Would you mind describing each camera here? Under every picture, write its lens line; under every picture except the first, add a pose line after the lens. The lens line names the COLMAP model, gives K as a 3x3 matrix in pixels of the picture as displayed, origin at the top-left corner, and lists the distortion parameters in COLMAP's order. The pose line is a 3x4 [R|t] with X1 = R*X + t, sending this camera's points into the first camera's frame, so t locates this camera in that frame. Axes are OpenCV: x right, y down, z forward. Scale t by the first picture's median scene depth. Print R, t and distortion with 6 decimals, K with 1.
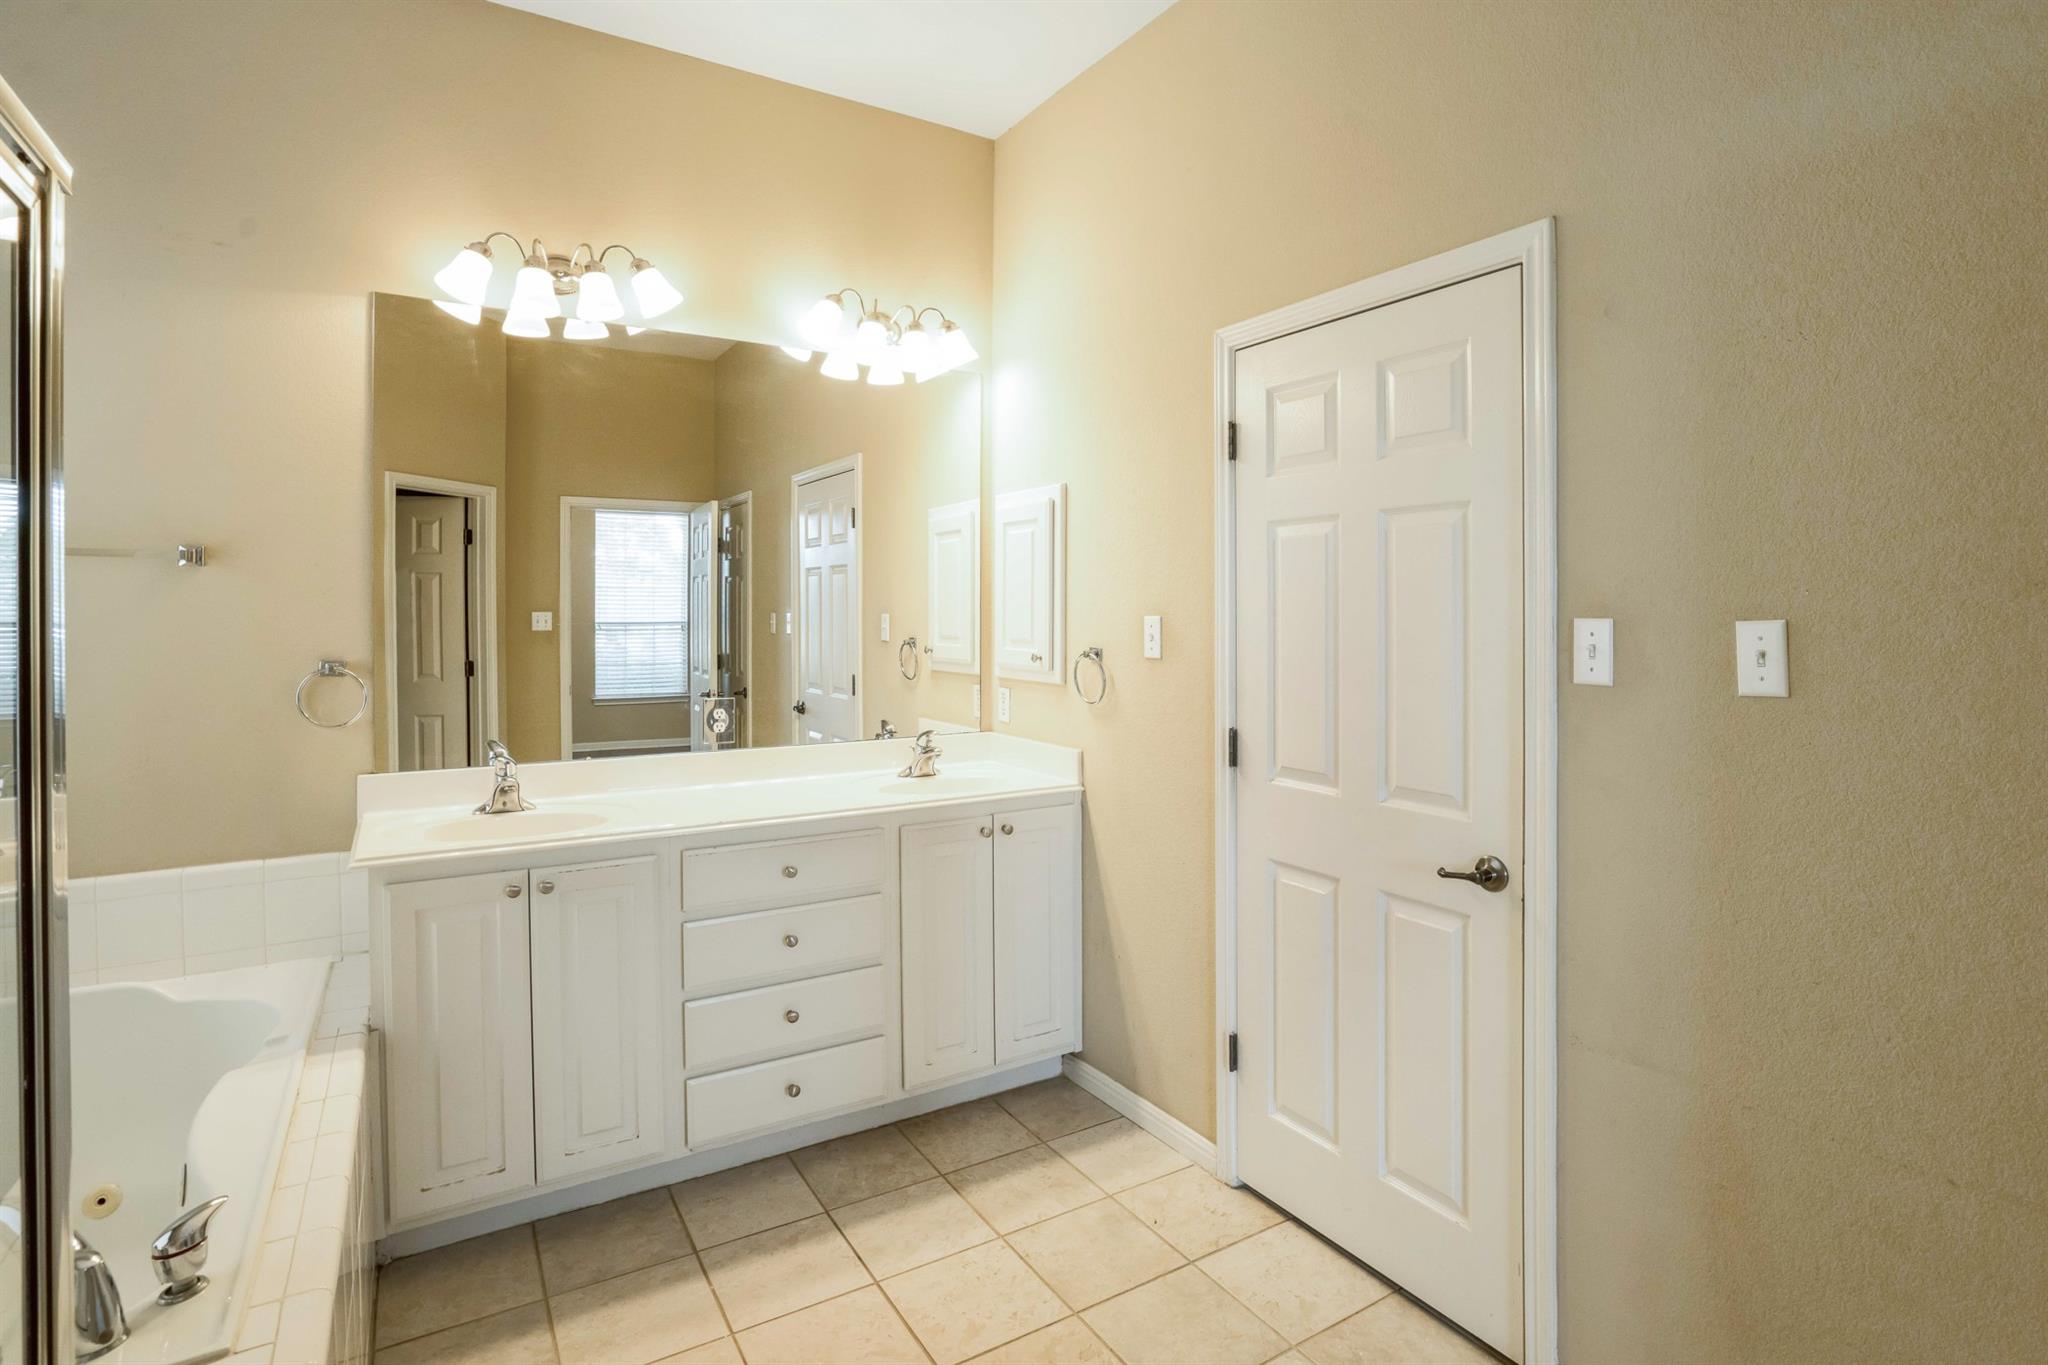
lens RADIAL K [[1048.8, 0, 1017.5], [0, 1048.8, 641.3], [0, 0, 1]] dist [-0.044215, 0.000555]
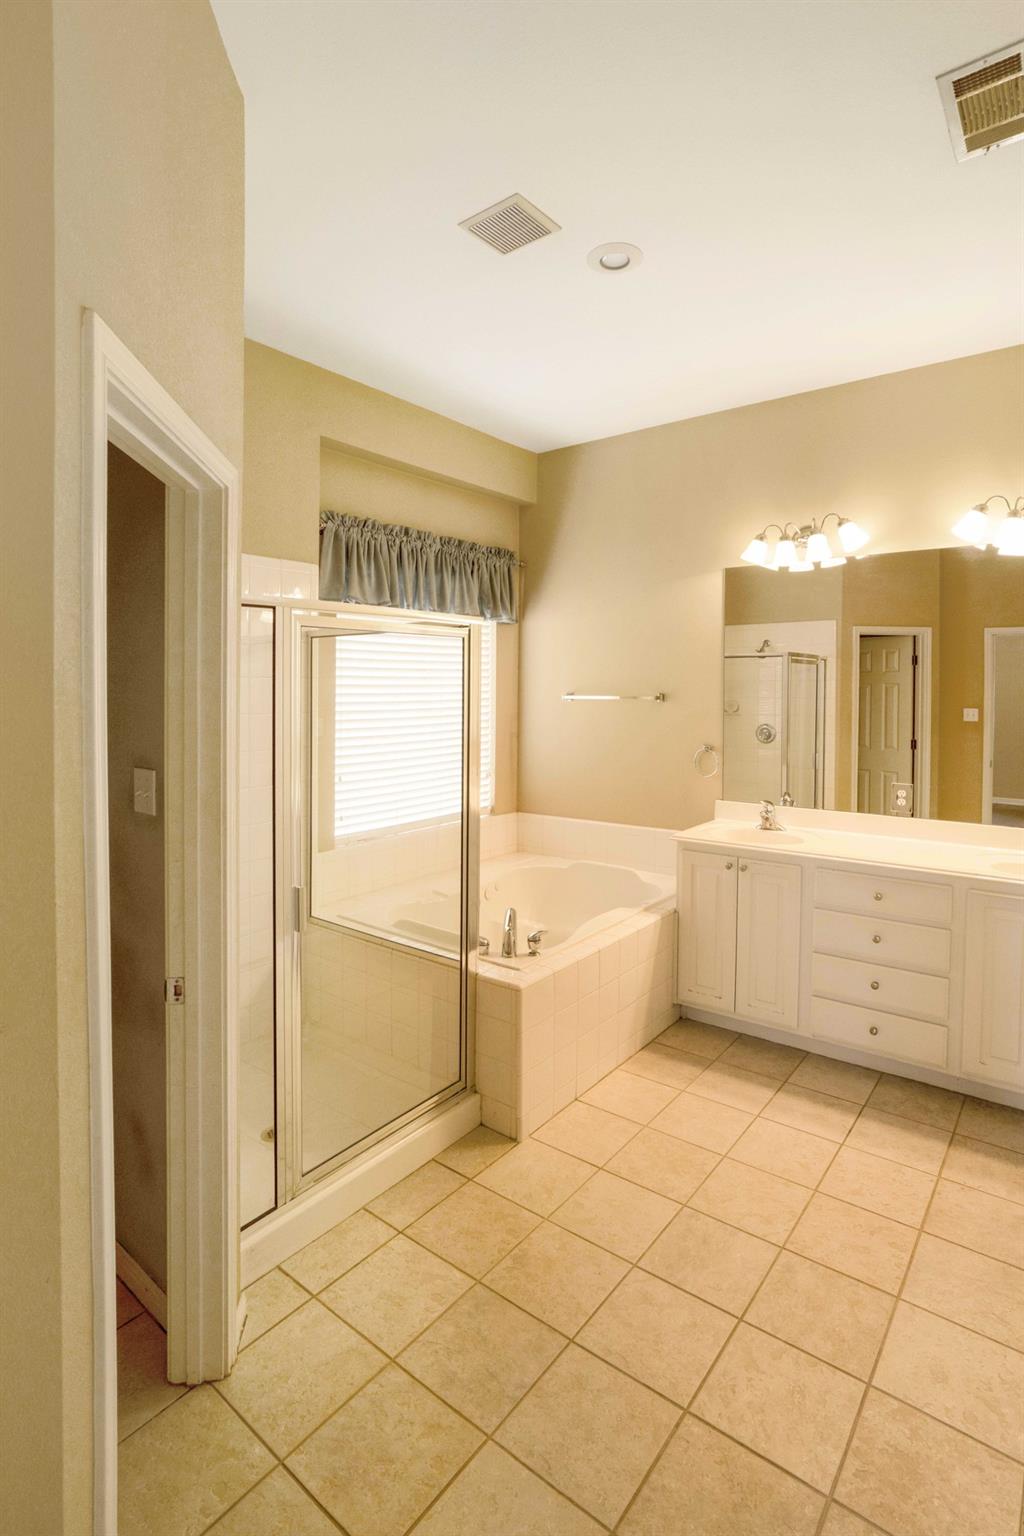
lens RADIAL K [[744.1, 0, 512.3], [0, 744.1, 761.6], [0, 0, 1]] dist [-0.003118, 0.000453]
pose [[0.350071, 0.092894, -0.932106, 0.633526], [-0.019609, 0.995579, 0.091855, -0.080774], [0.936518, -0.013878, 0.350345, 0.074626]]
